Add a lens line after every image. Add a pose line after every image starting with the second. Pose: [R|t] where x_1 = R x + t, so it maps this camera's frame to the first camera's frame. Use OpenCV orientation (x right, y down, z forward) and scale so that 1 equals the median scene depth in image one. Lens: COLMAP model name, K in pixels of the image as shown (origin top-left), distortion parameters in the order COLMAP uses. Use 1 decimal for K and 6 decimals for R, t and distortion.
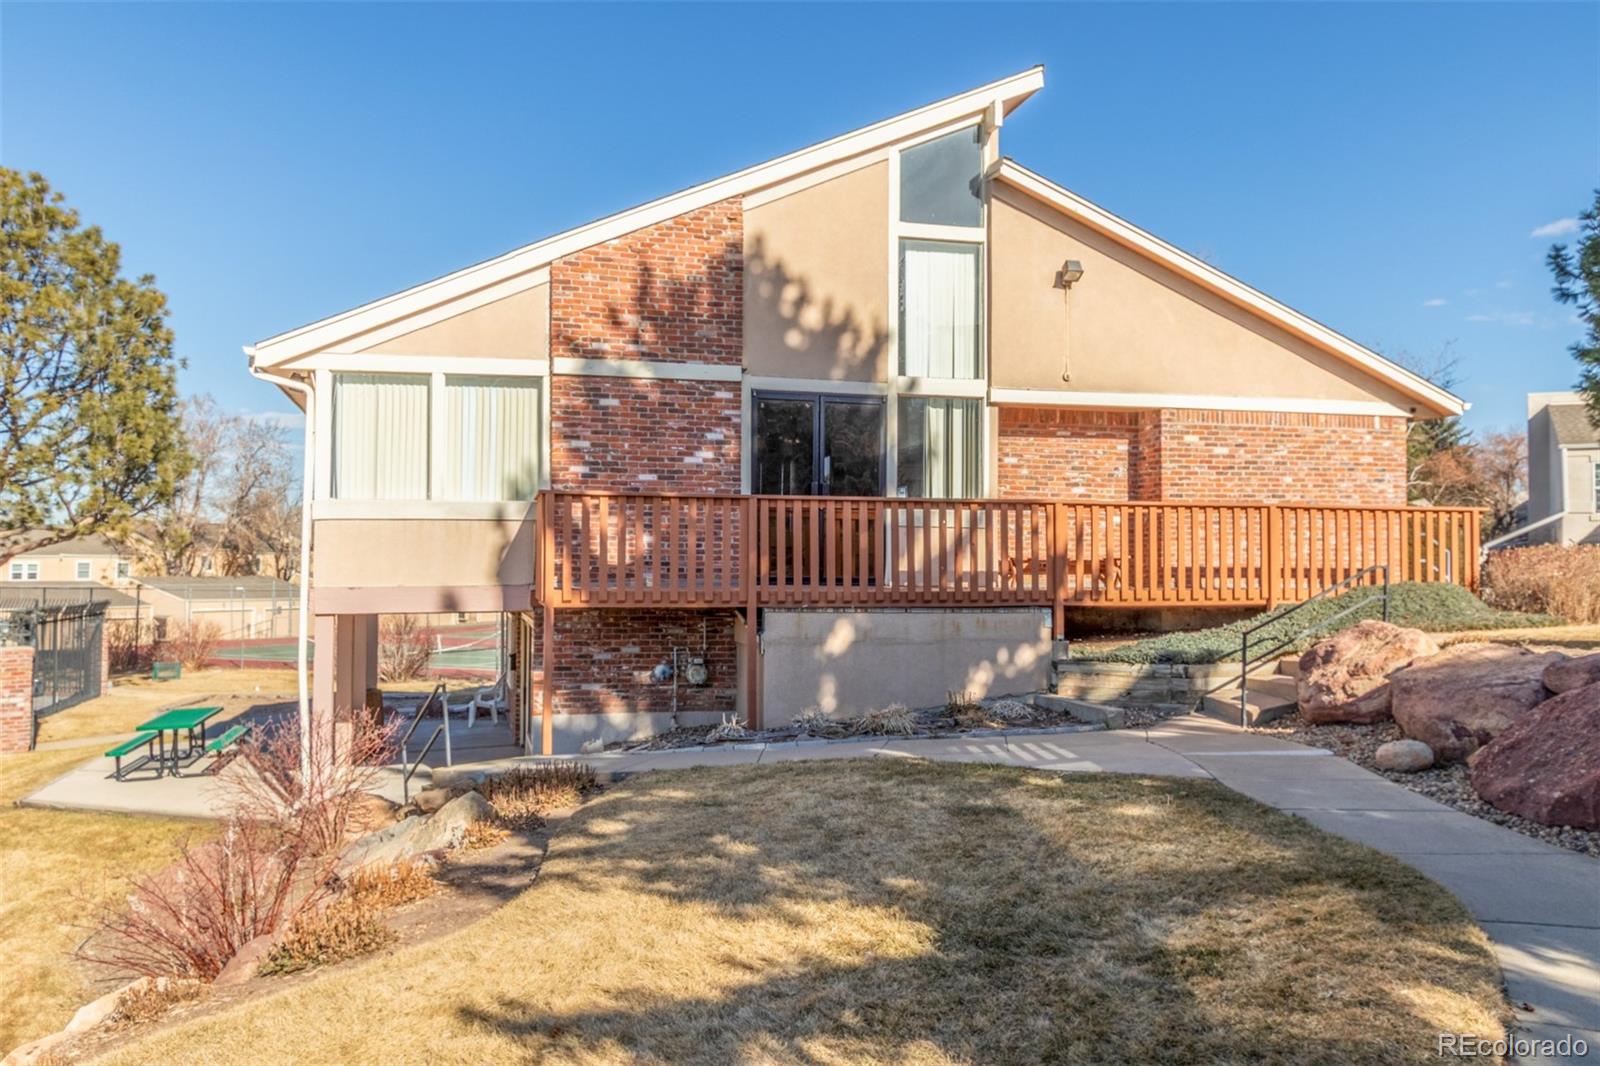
lens RADIAL K [[1251.6, 0, 800.0], [0, 1251.6, 533.0], [0, 0, 1]] dist [-0.001330, 0.002434]
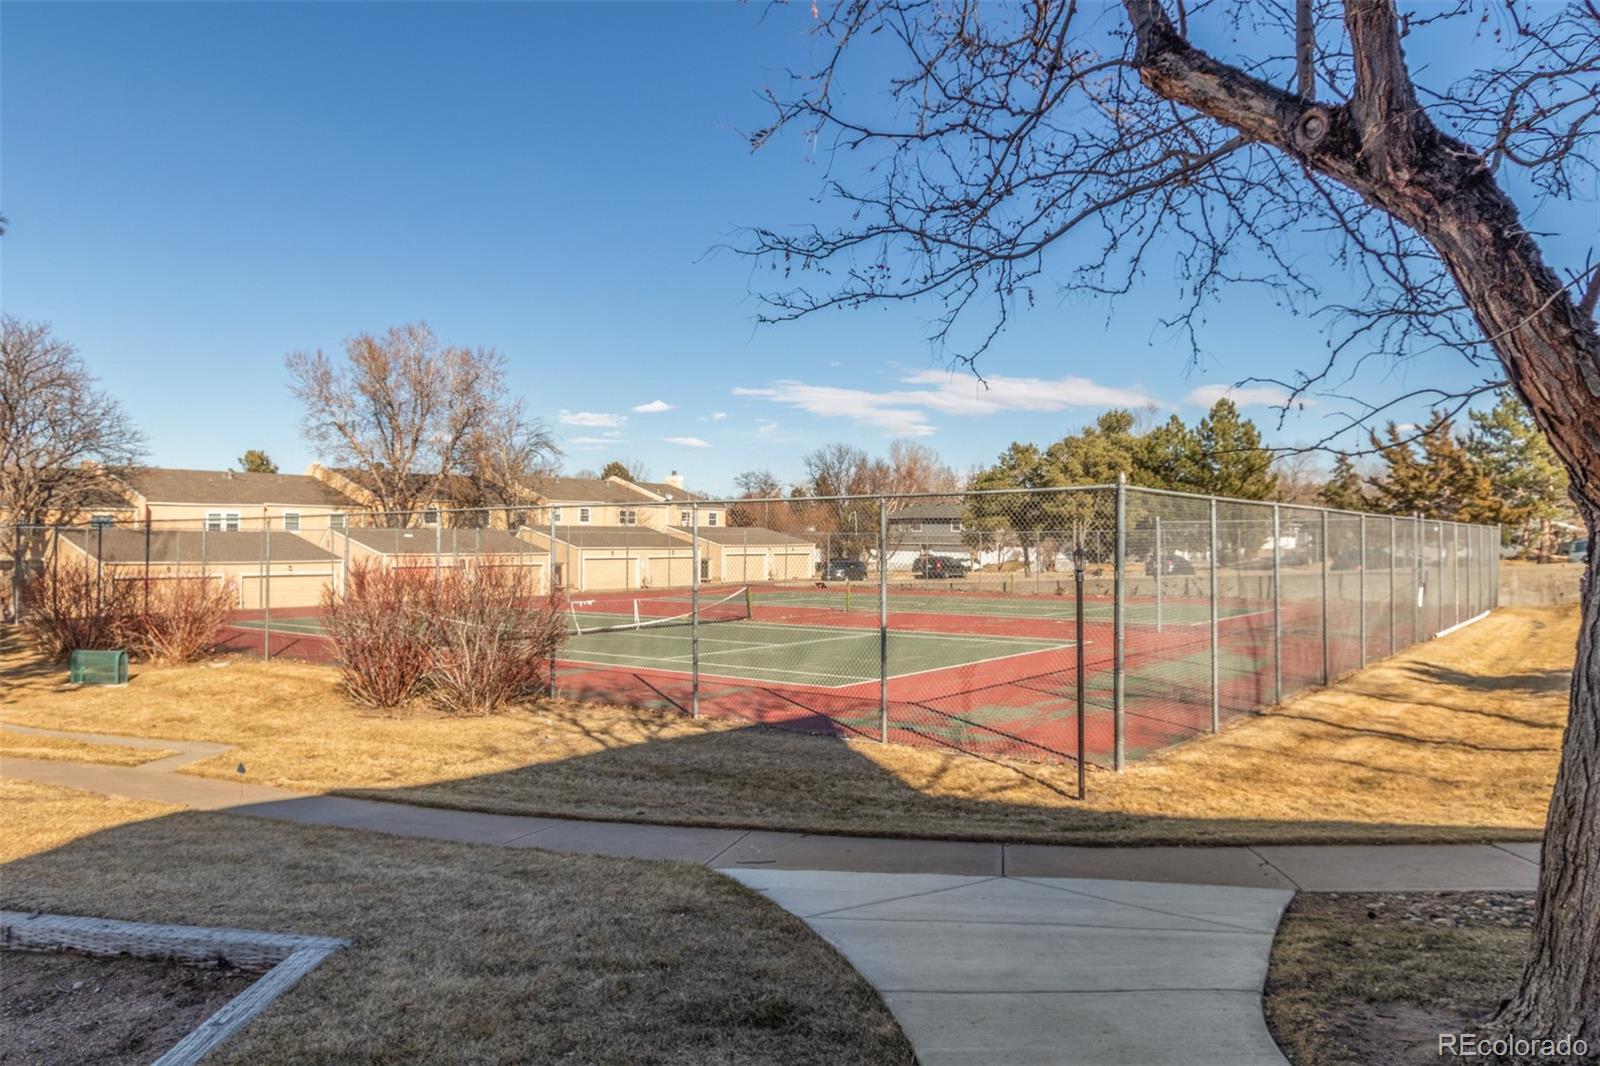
lens RADIAL K [[1028.5, 0, 800.0], [0, 1028.5, 533.0], [0, 0, 1]] dist [0.001050, 0.000501]
pose [[0.981759, -0.006243, -0.190026, -0.384618], [0.009890, 0.999785, 0.018249, 0.138560], [0.189871, -0.019796, 0.981610, 1.721076]]
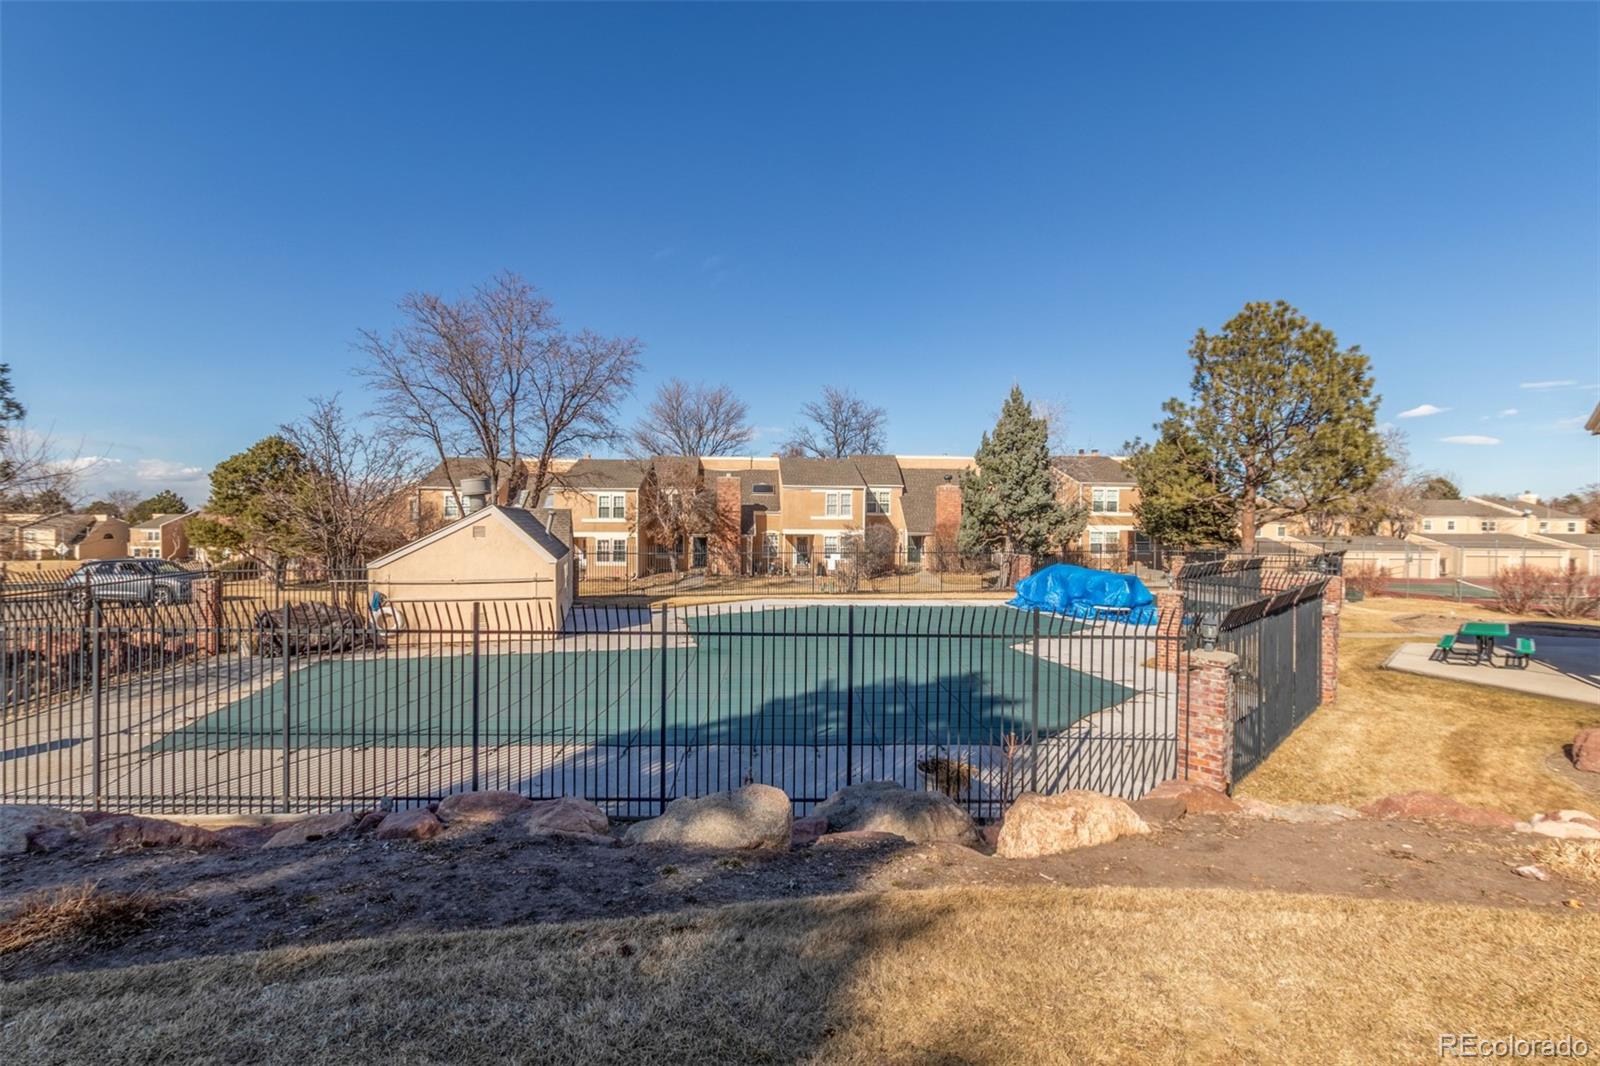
lens RADIAL K [[743.2, 0, 800.0], [0, 743.2, 533.0], [0, 0, 1]] dist [0.017751, -0.000865]
pose [[0.518488, 0.004590, -0.855072, -0.157916], [0.022684, 0.999560, 0.019120, -0.007637], [0.854784, -0.029311, 0.518156, -0.229014]]
